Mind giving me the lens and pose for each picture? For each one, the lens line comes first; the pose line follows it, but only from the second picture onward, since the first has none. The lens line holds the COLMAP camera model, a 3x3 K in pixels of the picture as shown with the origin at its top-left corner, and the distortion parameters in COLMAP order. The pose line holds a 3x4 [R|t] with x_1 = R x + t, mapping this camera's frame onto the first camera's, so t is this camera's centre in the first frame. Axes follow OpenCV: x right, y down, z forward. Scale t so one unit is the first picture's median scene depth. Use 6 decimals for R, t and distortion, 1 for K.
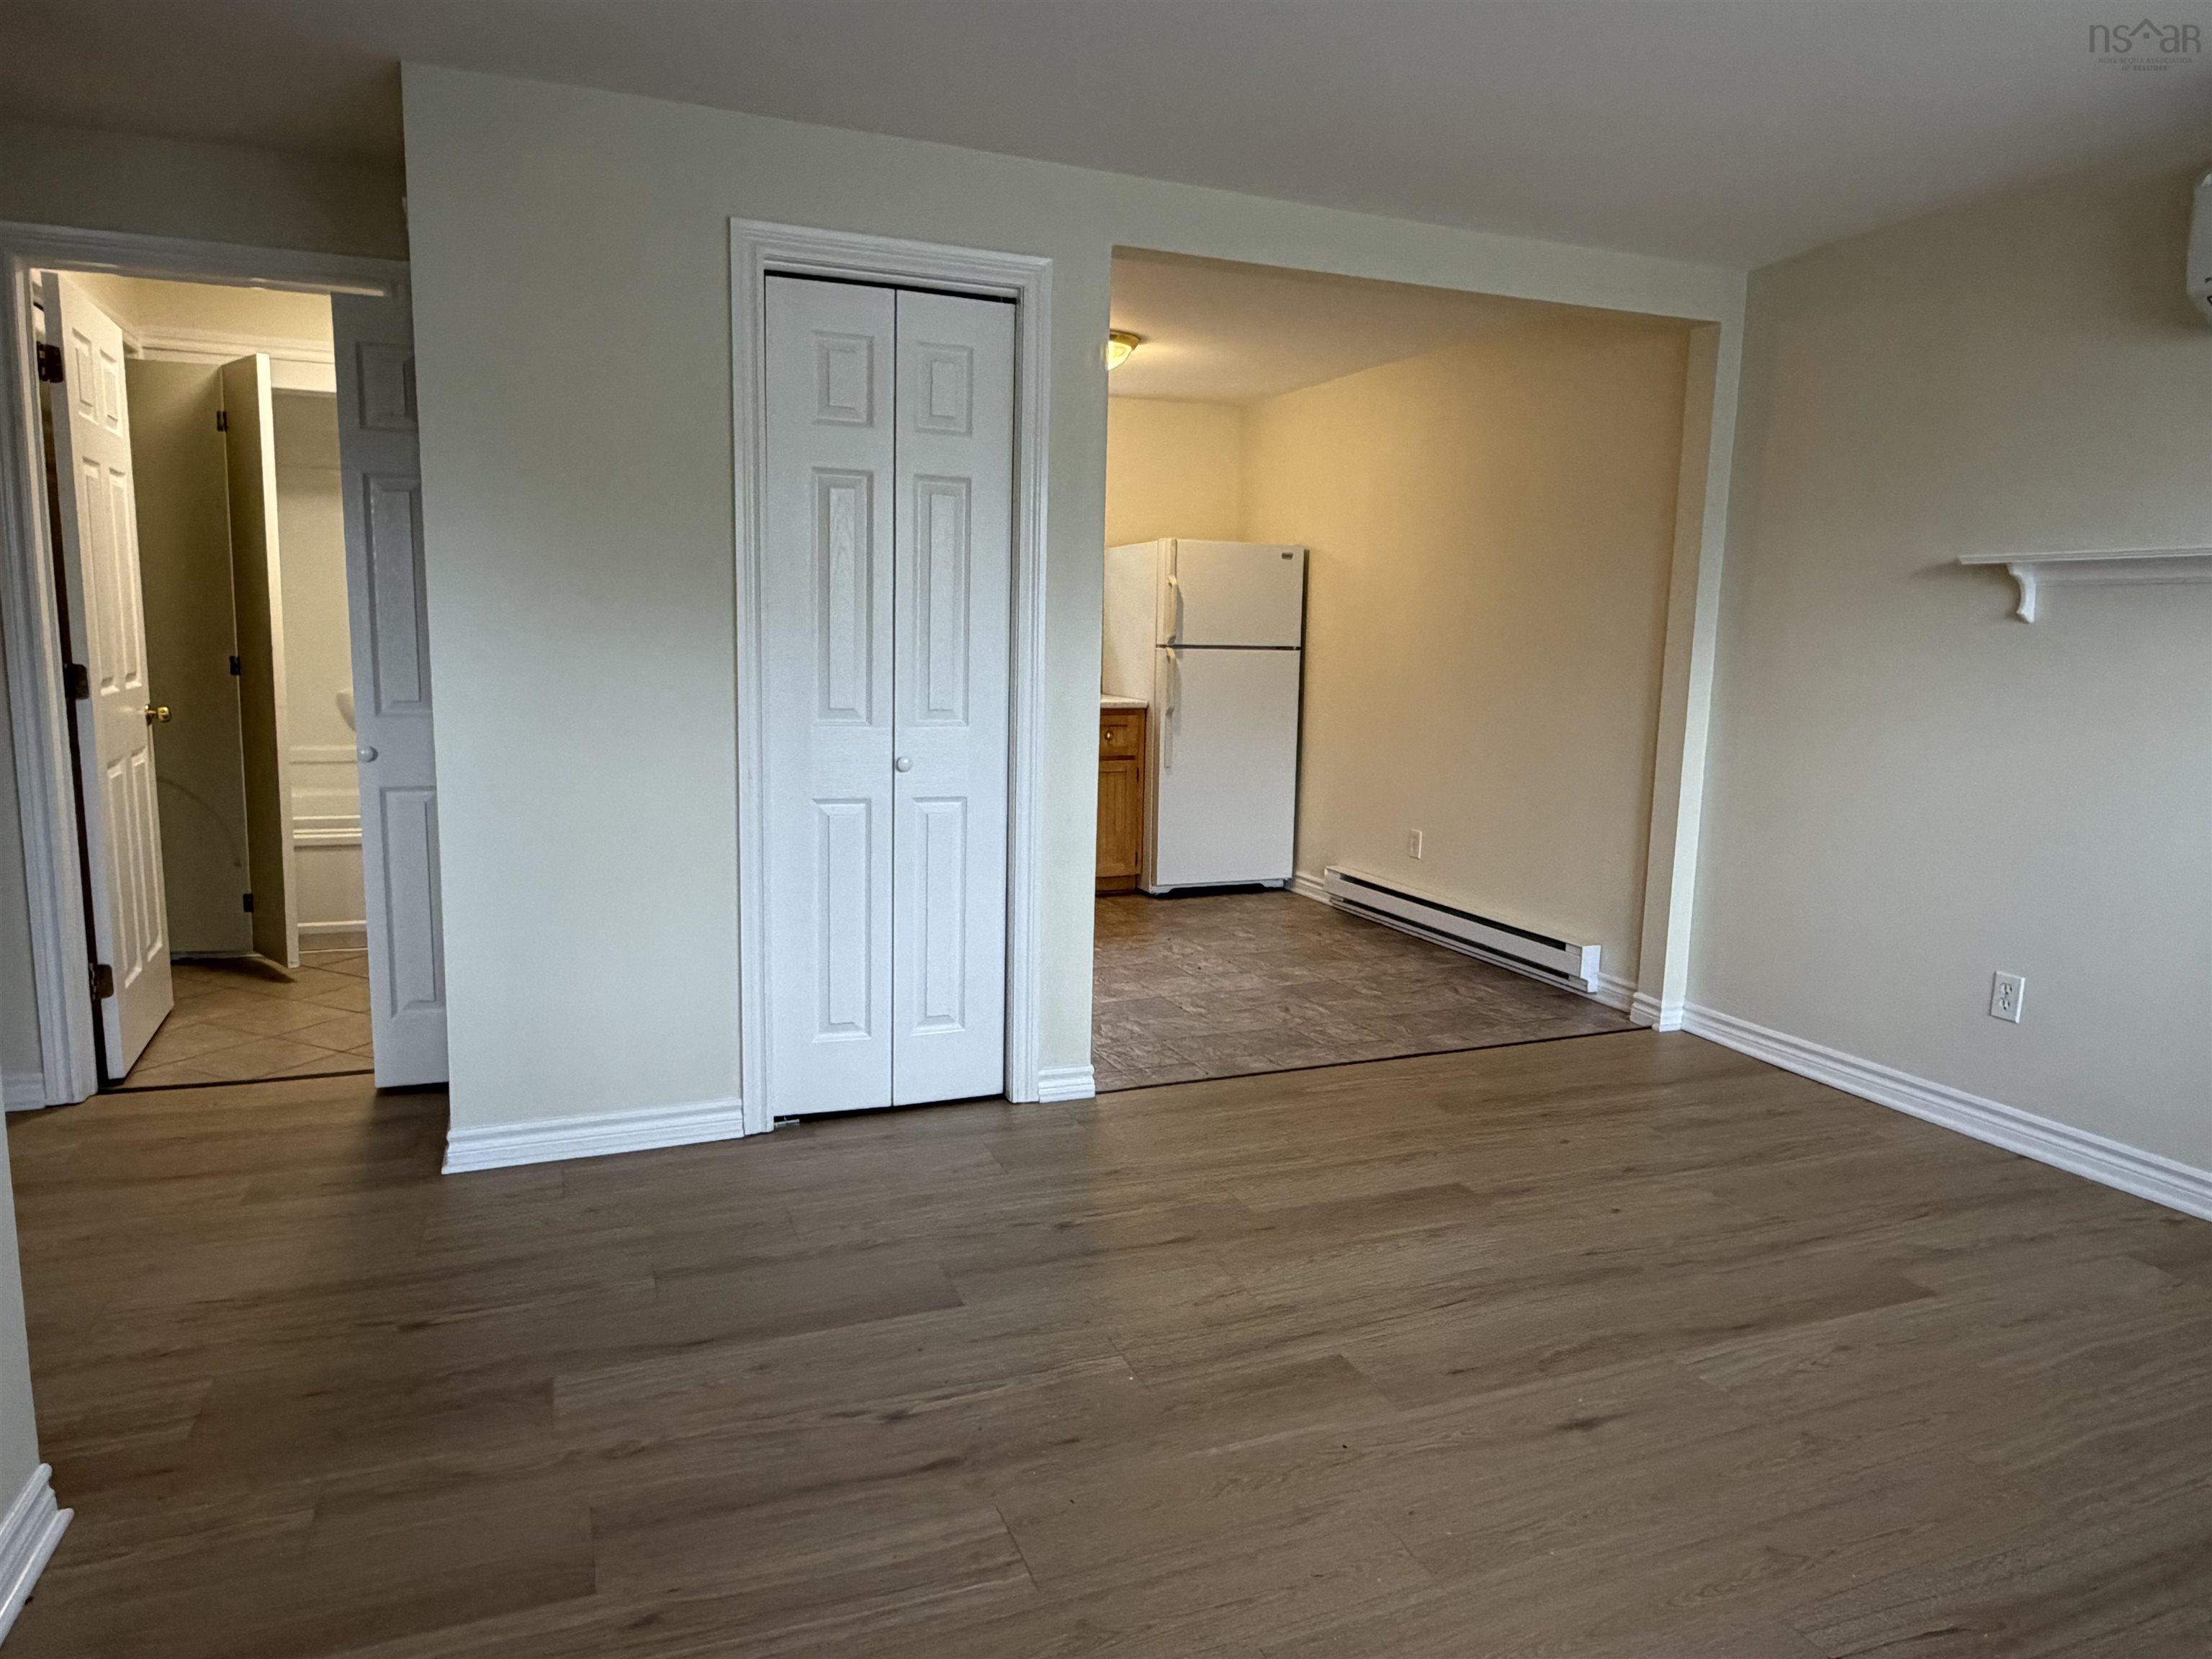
lens RADIAL K [[1393.9, 0, 1107.3], [0, 1393.9, 831.9], [0, 0, 1]] dist [-0.000191, 0.001203]
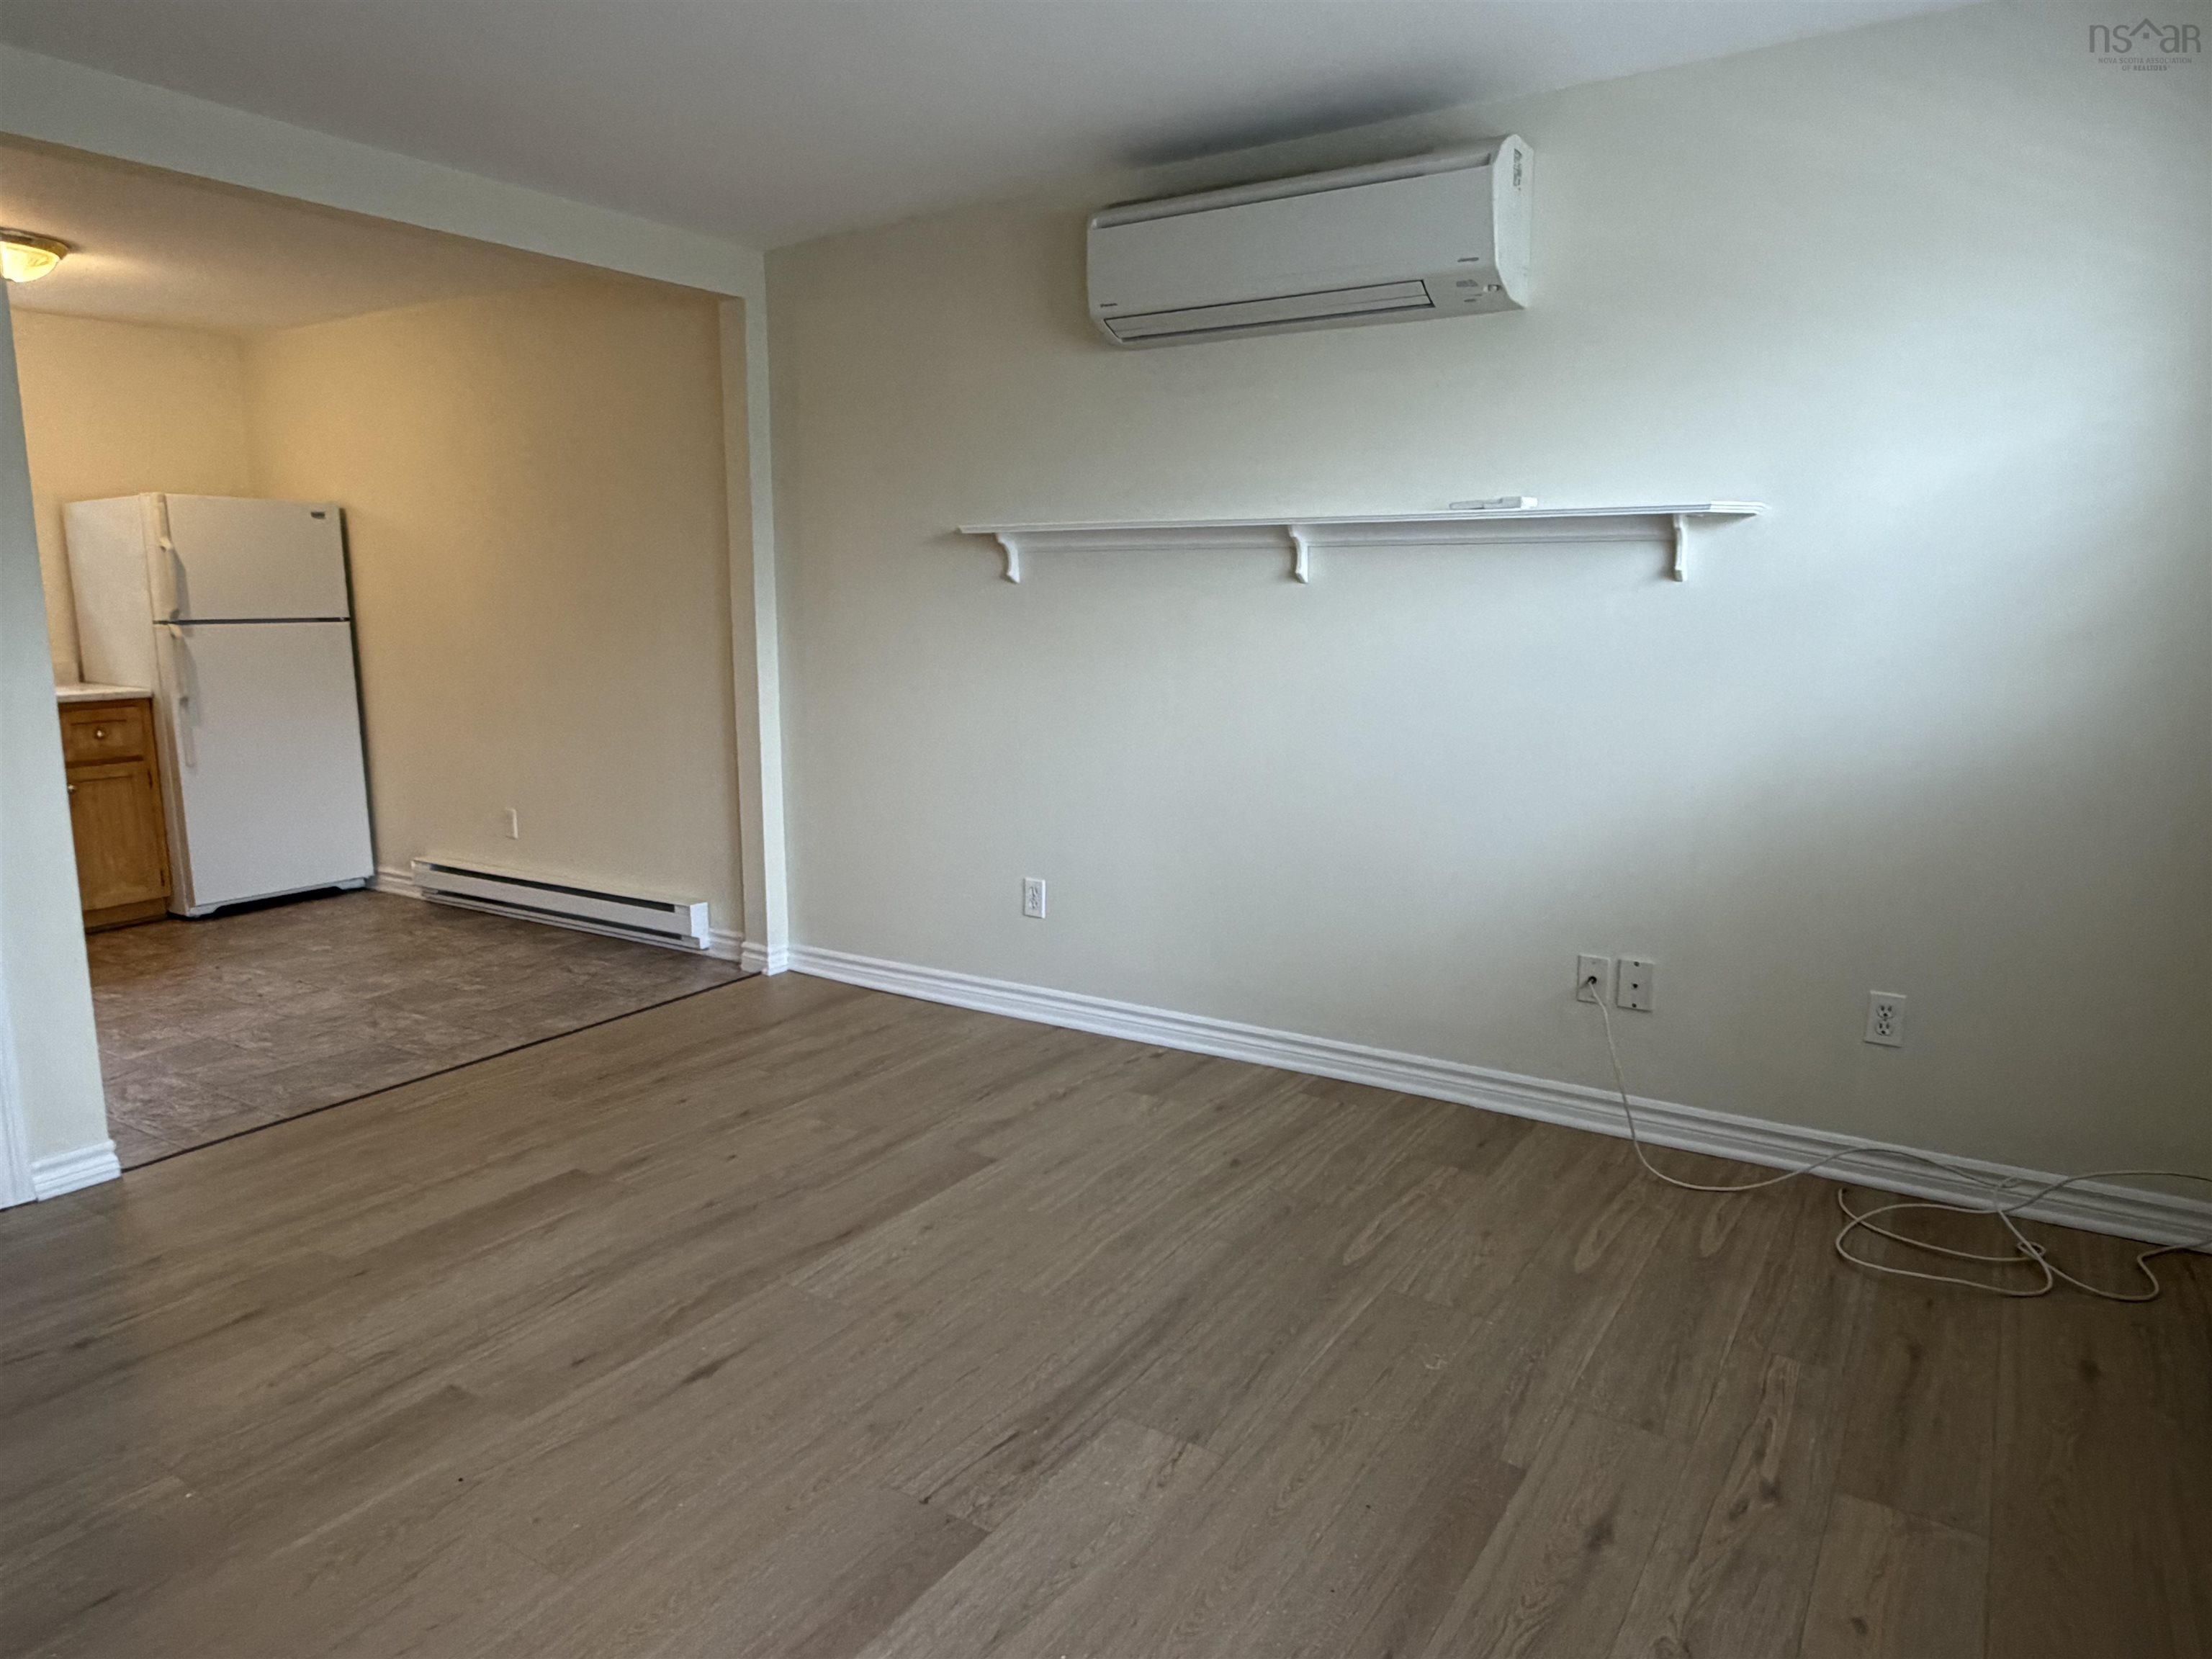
lens RADIAL K [[1393.9, 0, 1107.3], [0, 1393.9, 831.9], [0, 0, 1]] dist [-0.000191, 0.001203]
pose [[0.817633, -0.119473, 0.563207, 0.025886], [0.101321, 0.992824, 0.063514, -0.006222], [-0.566754, 0.005134, 0.823871, -0.016953]]
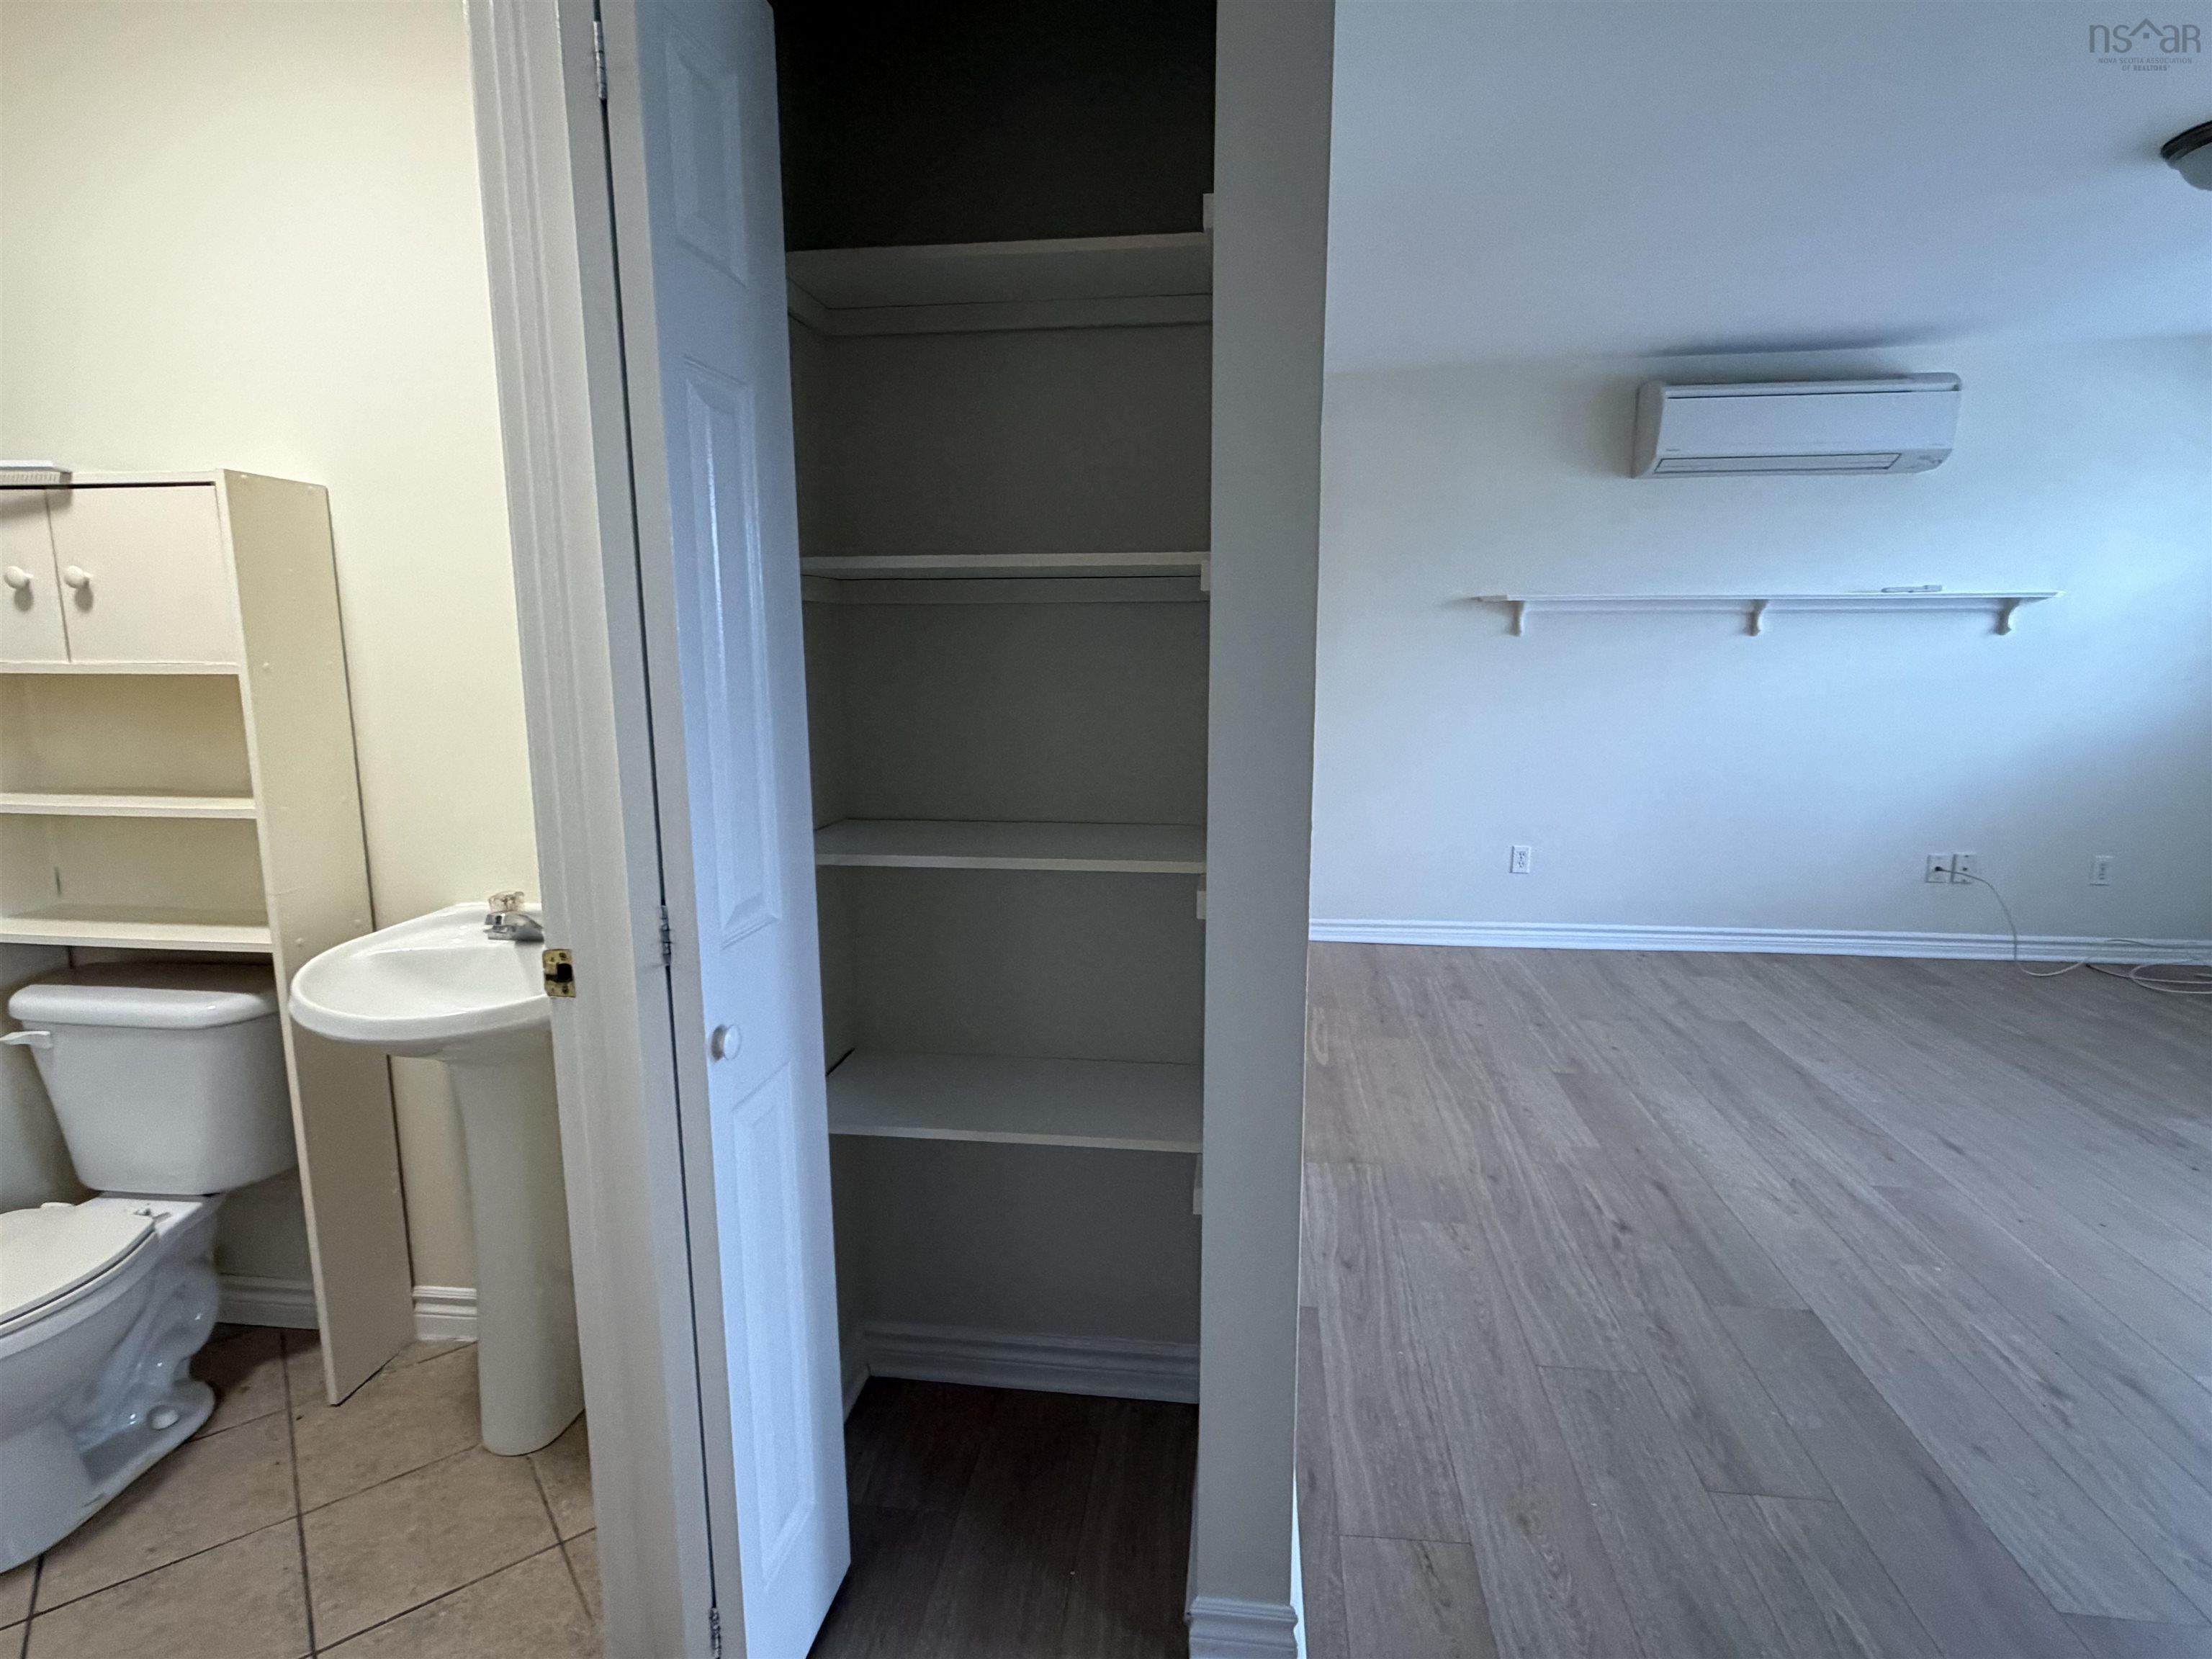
lens RADIAL K [[1138.6, 0, 1102.4], [0, 1138.6, 829.4], [0, 0, 1]] dist [-0.001185, -0.000627]
pose [[0.489151, -0.166402, 0.856178, -0.654813], [0.140707, 0.983829, 0.110823, -0.119638], [-0.860774, 0.066261, 0.504655, 0.629385]]
